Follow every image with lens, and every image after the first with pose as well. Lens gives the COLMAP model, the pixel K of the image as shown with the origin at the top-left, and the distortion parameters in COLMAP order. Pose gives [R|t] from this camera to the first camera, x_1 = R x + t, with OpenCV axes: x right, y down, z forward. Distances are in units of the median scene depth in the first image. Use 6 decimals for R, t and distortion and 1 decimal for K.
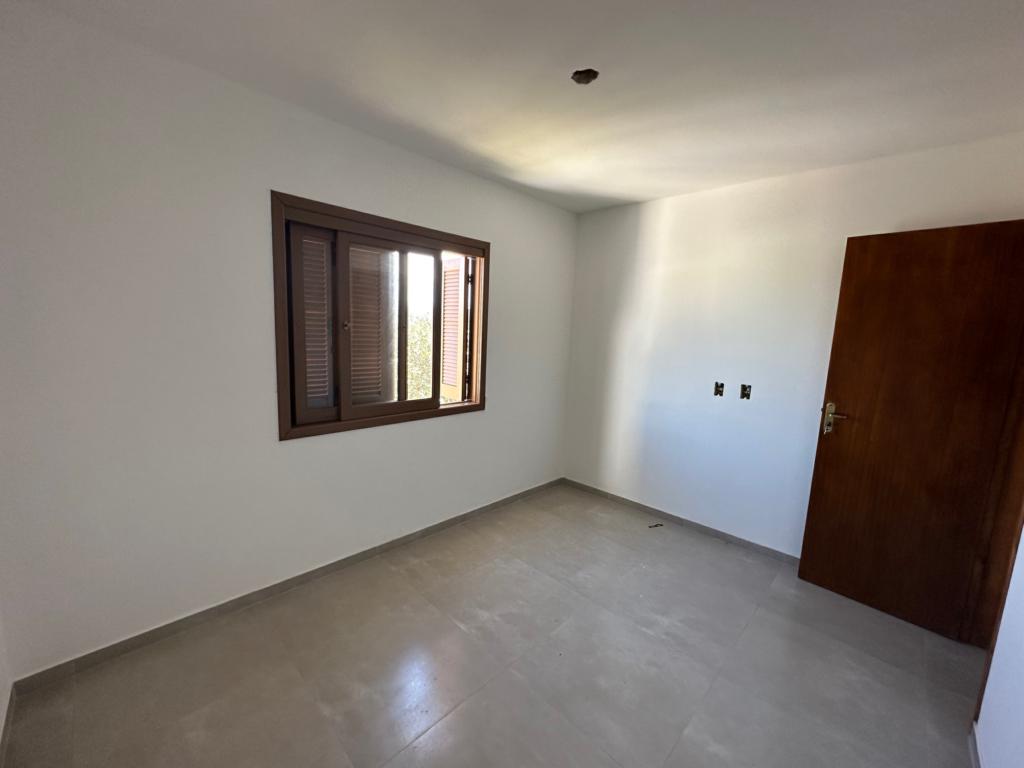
lens RADIAL K [[407.5, 0, 512.0], [0, 407.5, 384.0], [0, 0, 1]] dist [-0.002009, -0.000348]
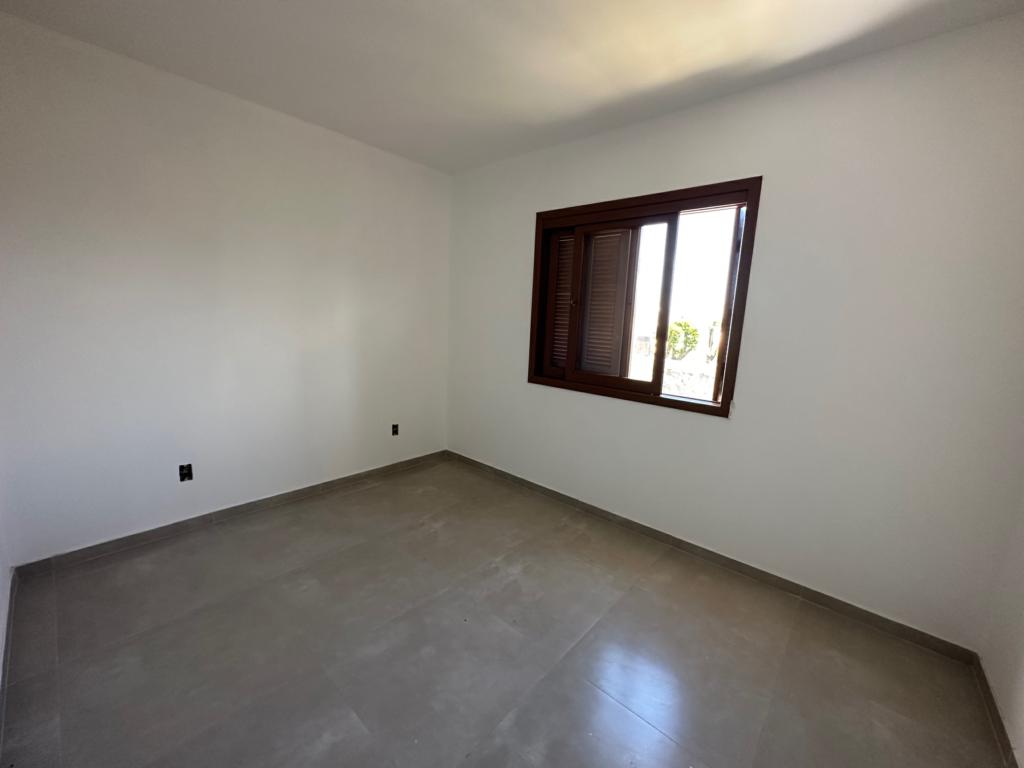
lens RADIAL K [[412.1, 0, 512.3], [0, 412.1, 380.9], [0, 0, 1]] dist [0.001316, 0.000137]
pose [[0.054181, 0.121250, -0.991142, 0.766970], [-0.176174, 0.978190, 0.110035, -0.015841], [0.982867, 0.168652, 0.074360, 0.701572]]
